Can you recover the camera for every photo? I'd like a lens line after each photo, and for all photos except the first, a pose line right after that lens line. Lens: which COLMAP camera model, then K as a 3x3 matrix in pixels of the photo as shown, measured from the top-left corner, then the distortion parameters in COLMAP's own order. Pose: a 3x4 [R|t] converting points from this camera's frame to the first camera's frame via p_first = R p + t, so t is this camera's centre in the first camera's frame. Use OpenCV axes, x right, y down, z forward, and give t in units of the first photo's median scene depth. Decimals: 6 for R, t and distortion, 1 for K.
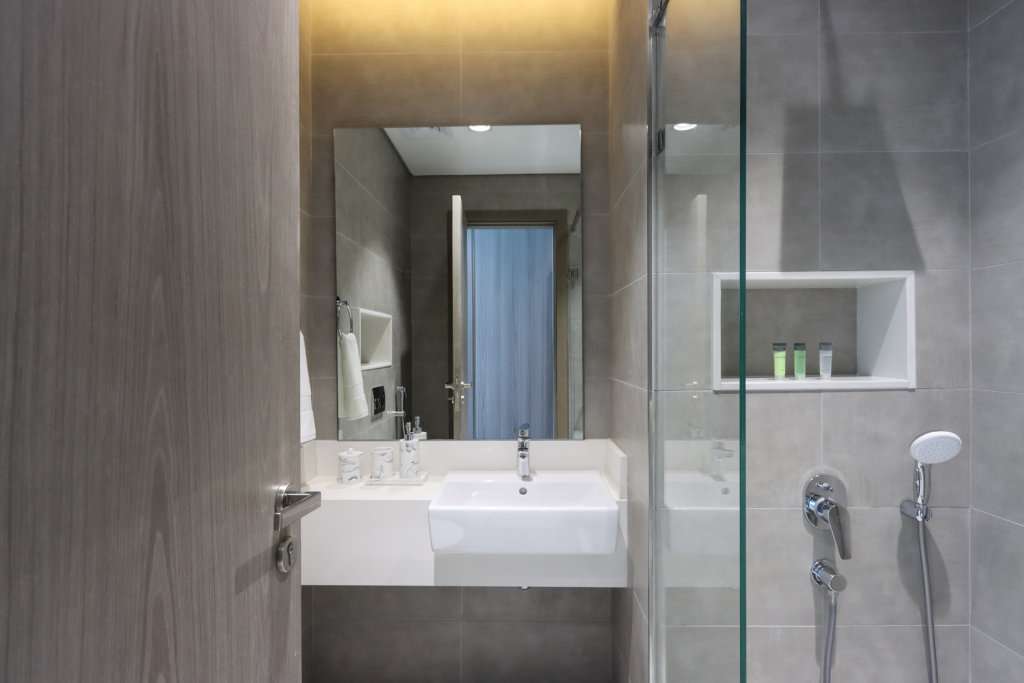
lens RADIAL K [[533.0, 0, 509.6], [0, 533.0, 340.9], [0, 0, 1]] dist [0.015403, -0.000158]
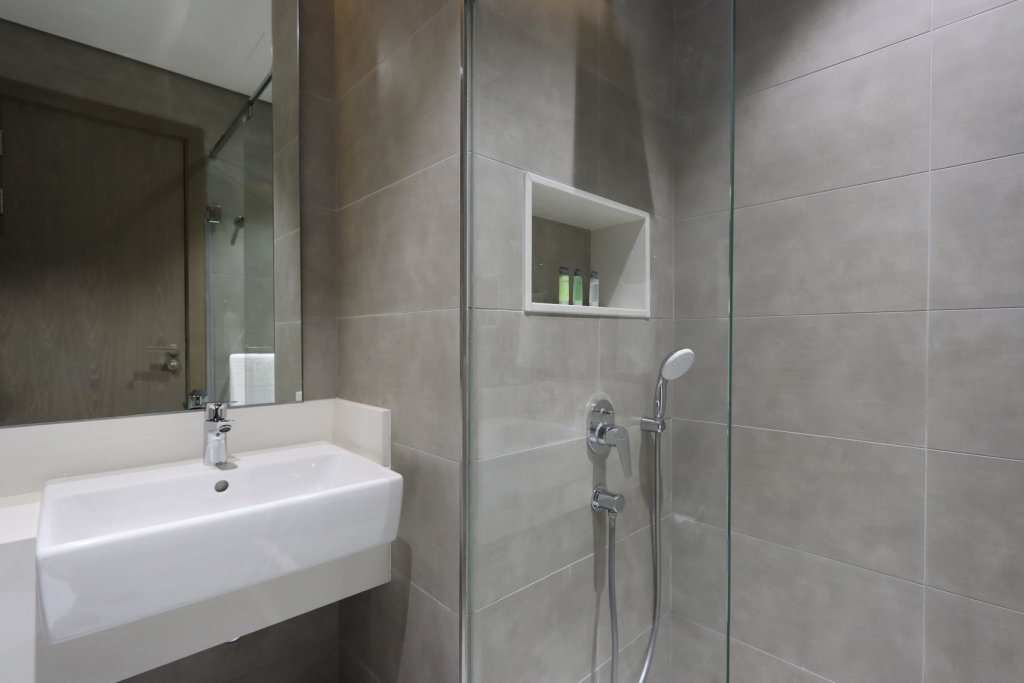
lens RADIAL K [[488.9, 0, 508.8], [0, 488.9, 346.6], [0, 0, 1]] dist [0.006987, 0.001754]
pose [[0.721685, -0.001197, 0.692221, -0.138702], [-0.009625, 0.999884, 0.011764, 0.116120], [-0.692155, -0.015153, 0.721590, 0.383005]]
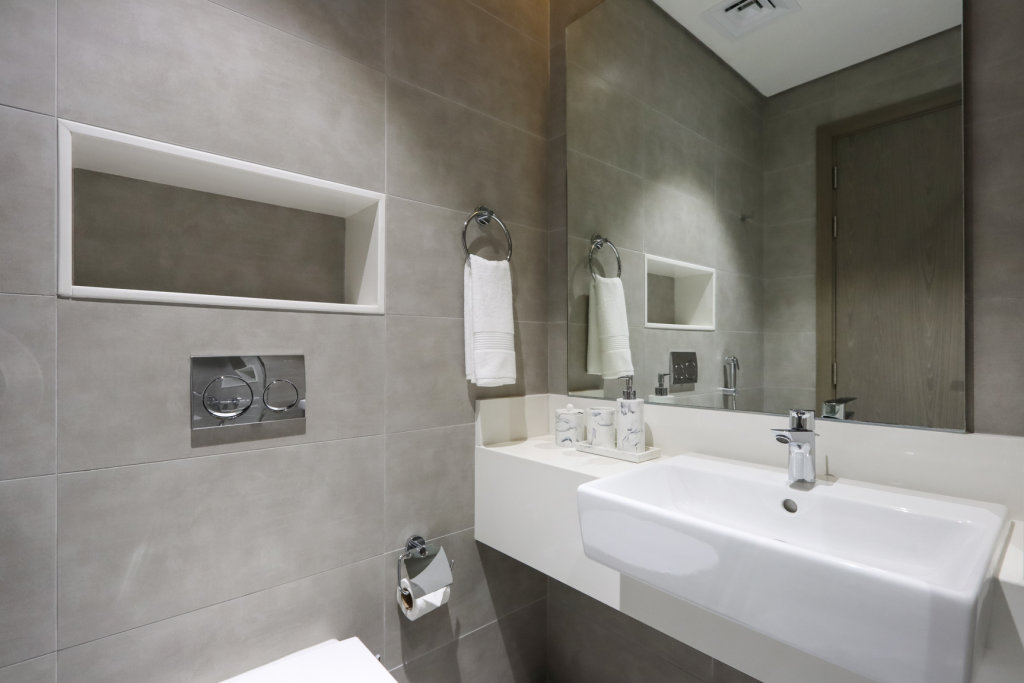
lens RADIAL K [[488.9, 0, 504.7], [0, 488.9, 343.3], [0, 0, 1]] dist [0.006987, 0.001754]
pose [[0.678442, -0.001683, -0.734652, 0.208792], [0.002428, 0.999997, -0.000049, 0.124322], [0.734650, -0.001751, 0.678444, 0.483940]]
